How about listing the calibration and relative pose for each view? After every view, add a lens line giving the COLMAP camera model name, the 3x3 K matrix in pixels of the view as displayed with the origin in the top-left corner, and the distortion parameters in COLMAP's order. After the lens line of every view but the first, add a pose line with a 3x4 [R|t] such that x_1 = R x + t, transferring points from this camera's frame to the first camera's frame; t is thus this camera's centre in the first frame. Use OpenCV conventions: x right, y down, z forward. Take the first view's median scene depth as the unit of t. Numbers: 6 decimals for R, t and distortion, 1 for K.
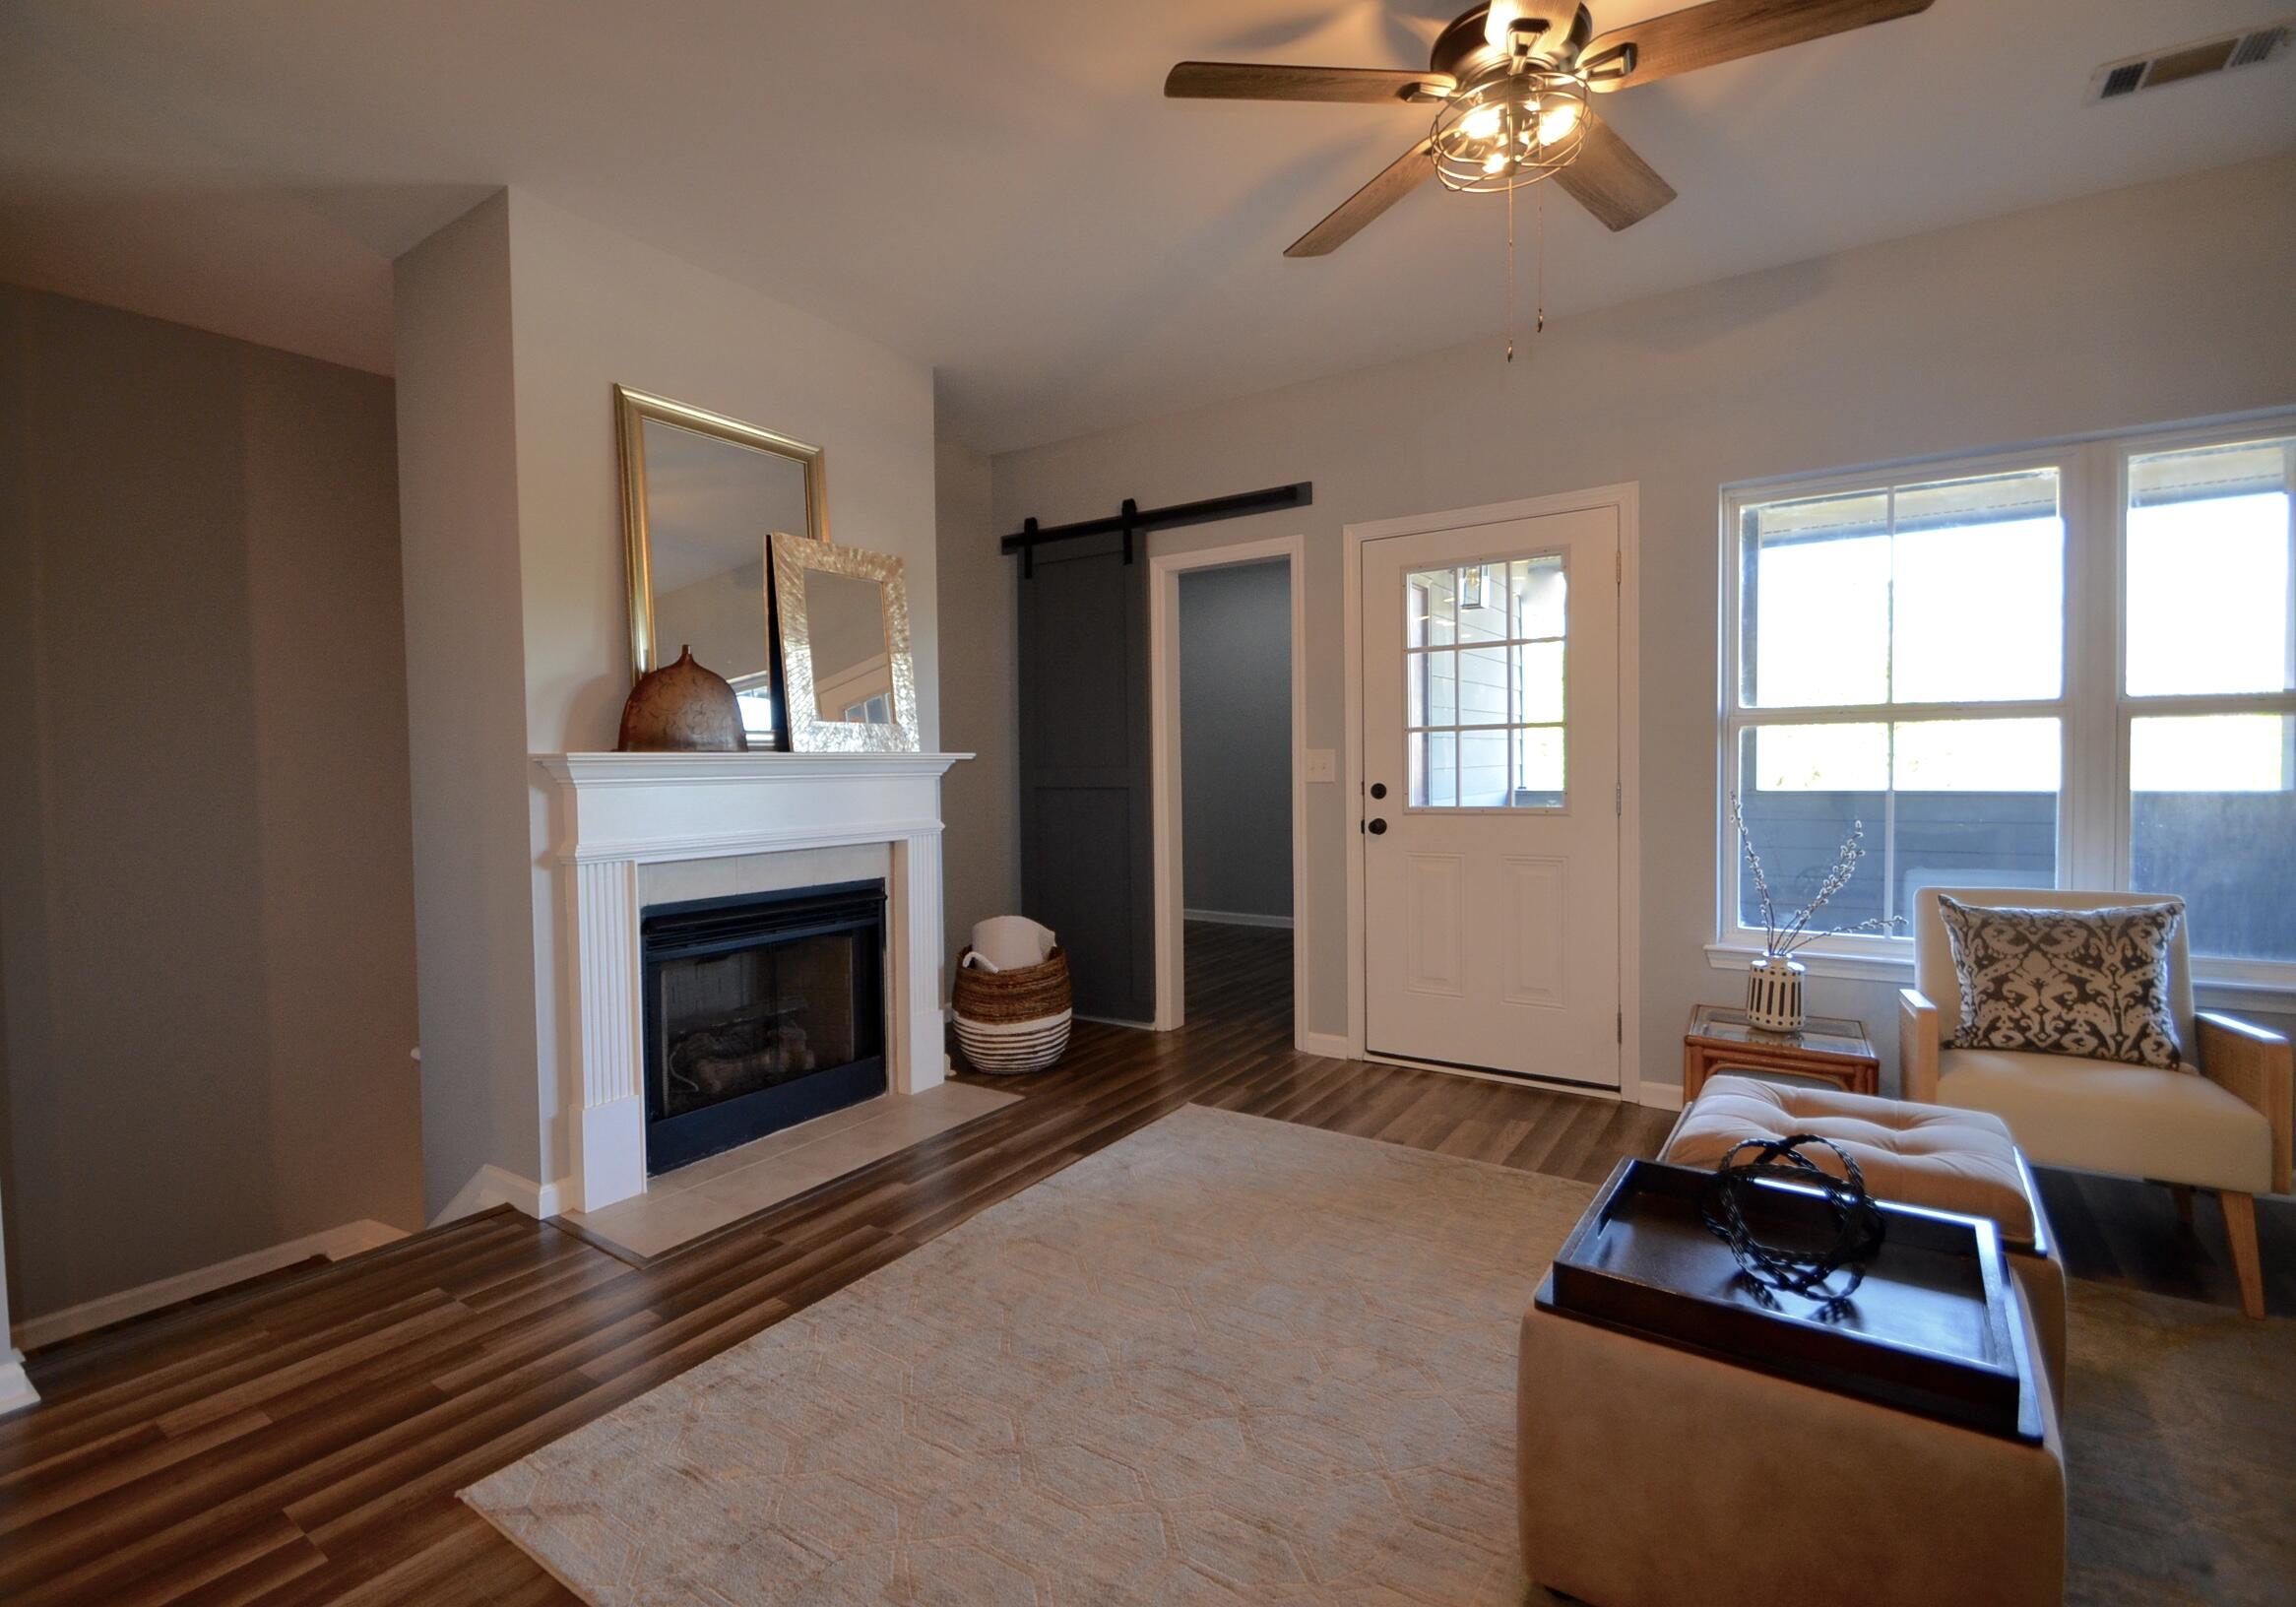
lens RADIAL K [[1054.6, 0, 1082.4], [0, 1054.6, 796.1], [0, 0, 1]] dist [0.001934, -0.008484]
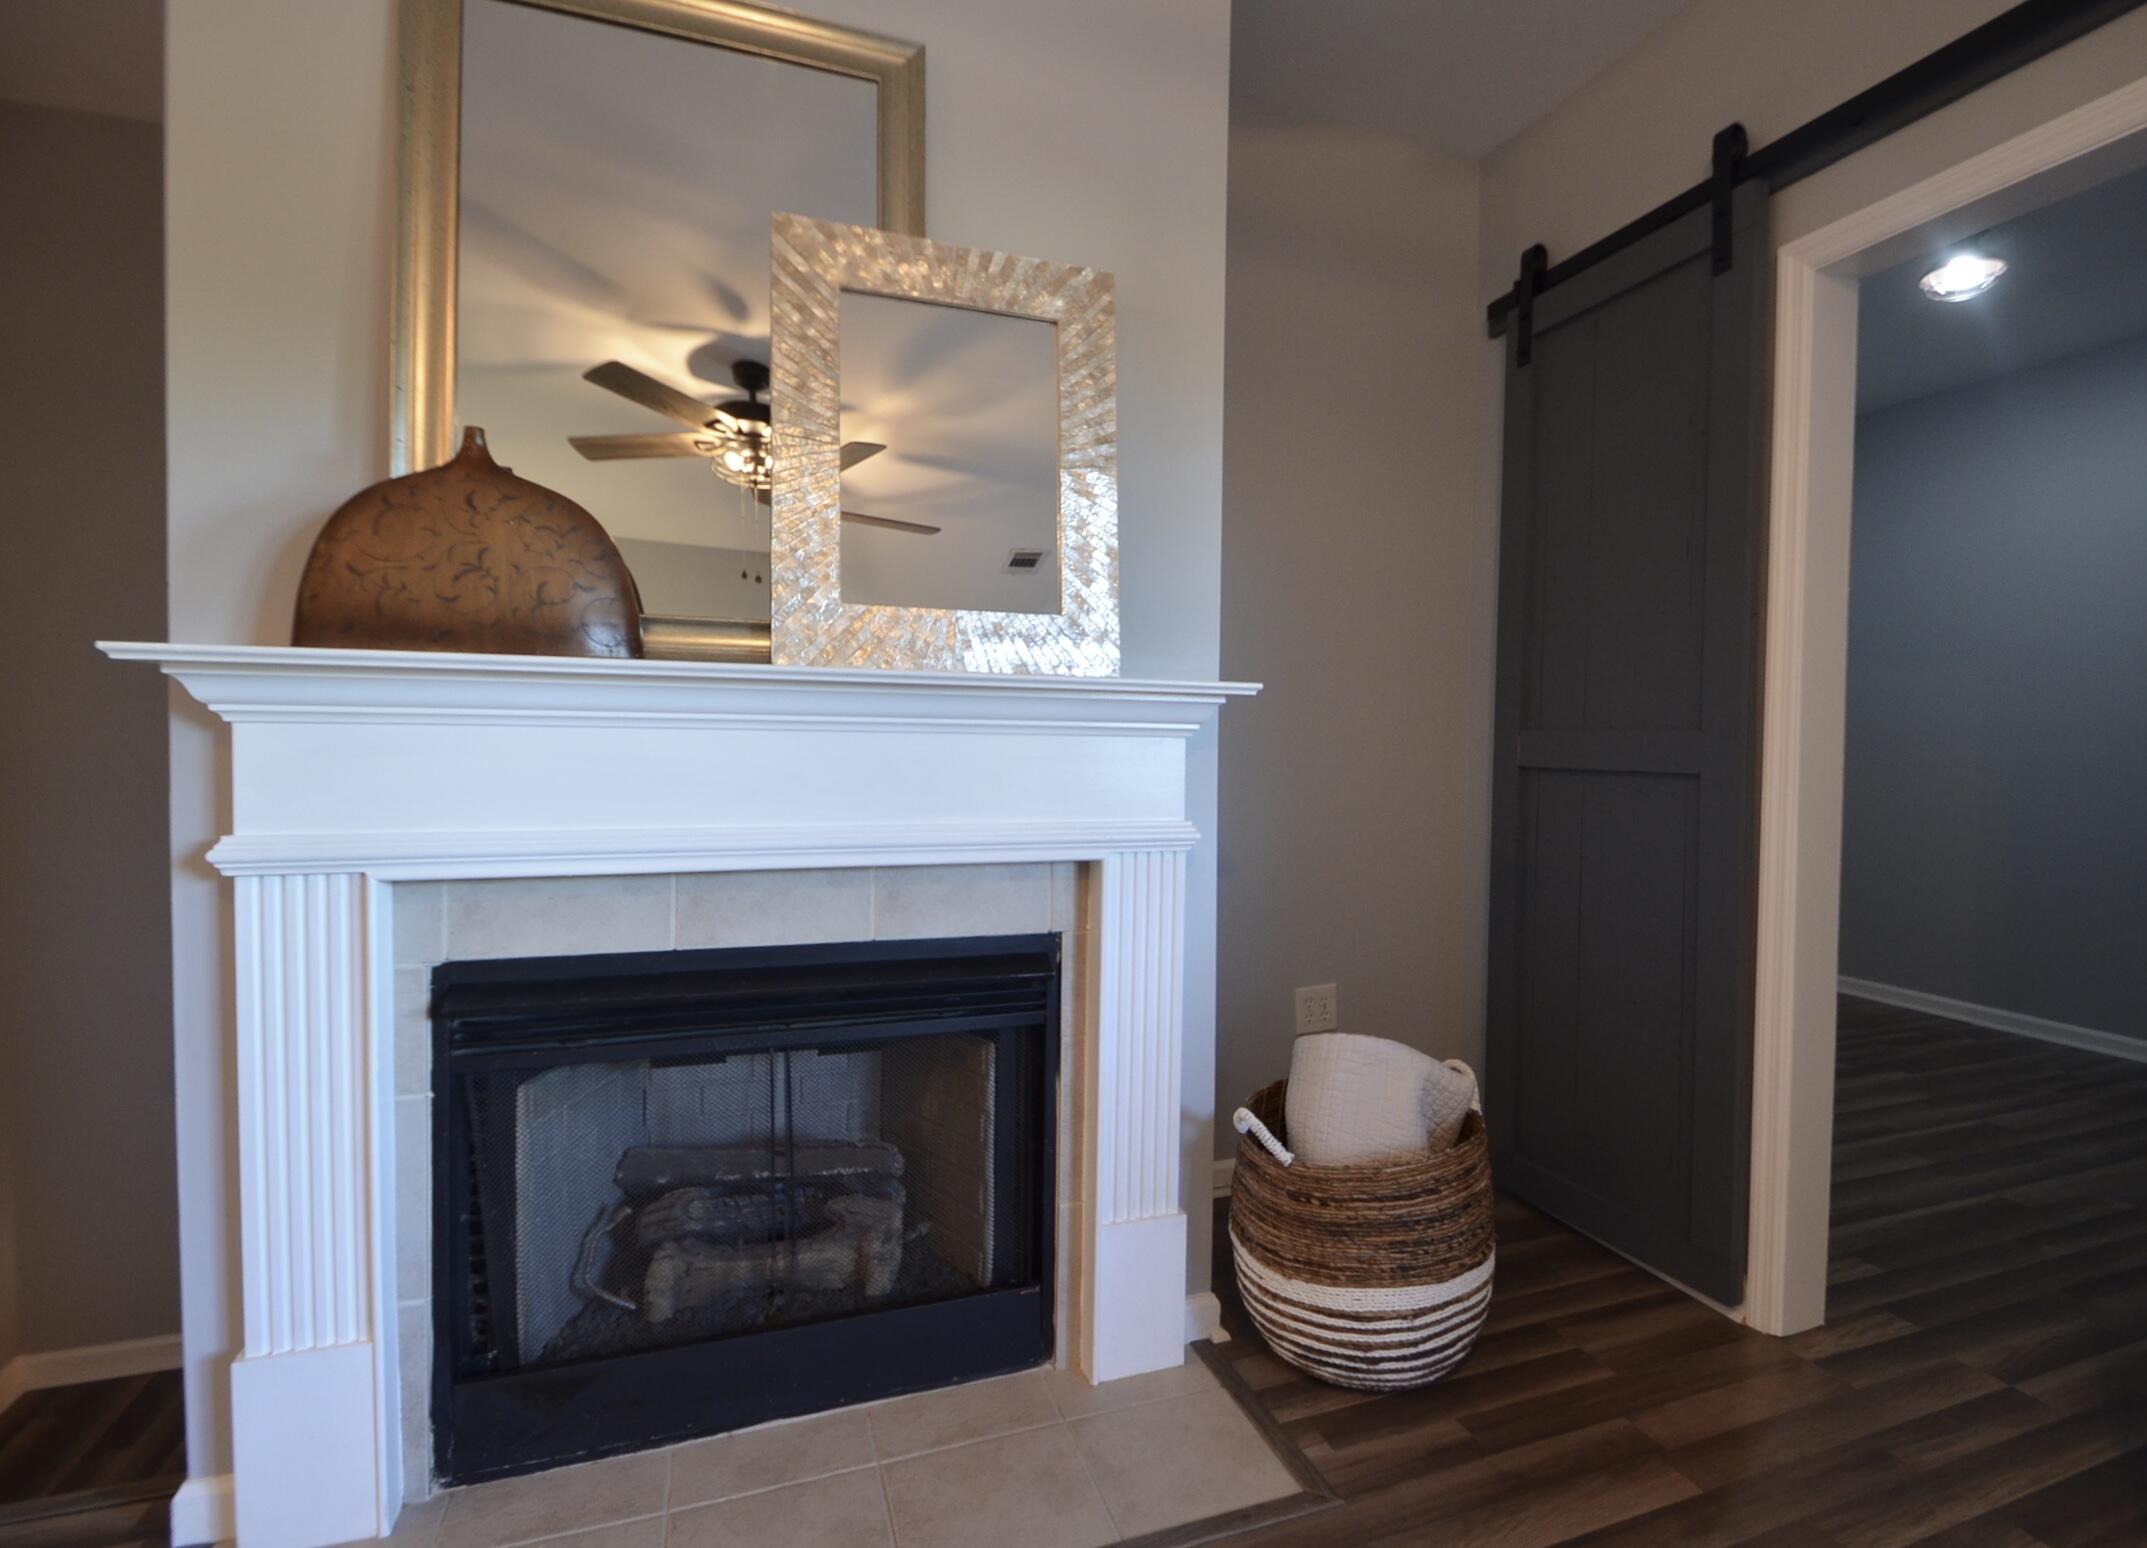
lens RADIAL K [[1071.6, 0, 1152.8], [0, 1071.6, 784.4], [0, 0, 1]] dist [0.001803, -0.004937]
pose [[0.840724, 0.043154, -0.539741, 0.121537], [-0.039521, 0.999051, 0.018317, -0.003514], [0.540019, 0.005931, 0.841632, 0.625921]]
